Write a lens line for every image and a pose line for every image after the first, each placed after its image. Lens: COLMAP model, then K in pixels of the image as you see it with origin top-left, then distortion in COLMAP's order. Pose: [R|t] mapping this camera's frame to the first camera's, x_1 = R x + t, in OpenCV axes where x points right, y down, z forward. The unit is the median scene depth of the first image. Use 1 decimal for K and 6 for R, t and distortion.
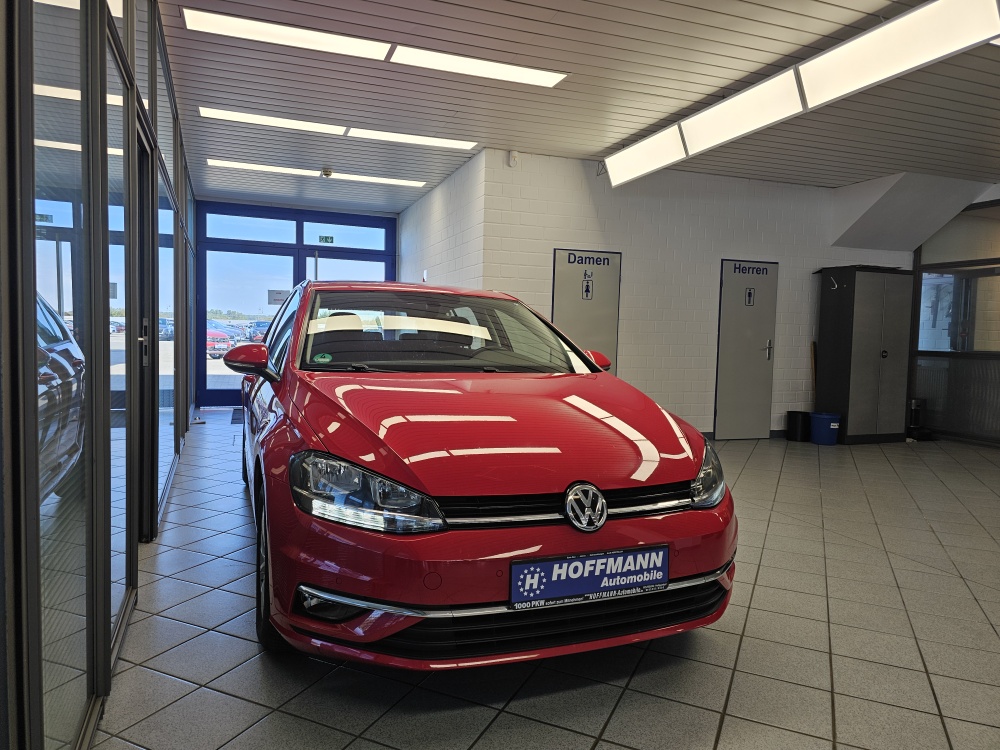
lens RADIAL K [[669.2, 0, 504.1], [0, 669.2, 372.2], [0, 0, 1]] dist [0.072391, -0.085619]
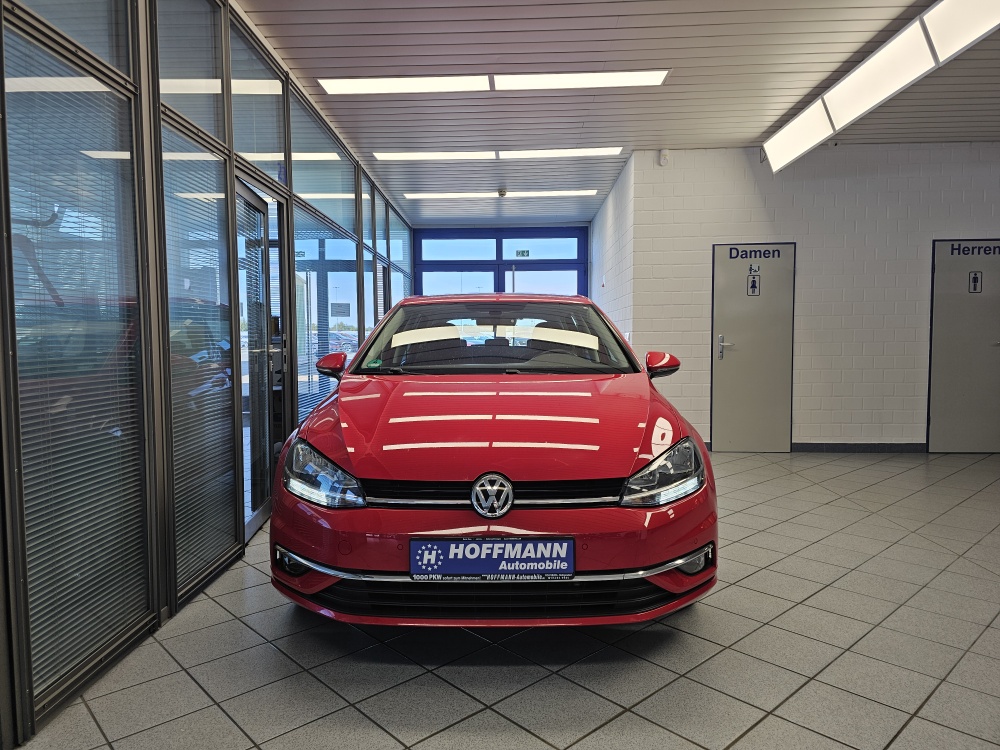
lens RADIAL K [[671.0, 0, 494.0], [0, 671.0, 374.3], [0, 0, 1]] dist [0.048476, -0.061104]
pose [[0.922920, -0.011033, -0.384834, 0.535323], [0.008817, 0.999933, -0.007522, 0.012813], [0.384891, 0.003549, 0.922955, -0.001423]]
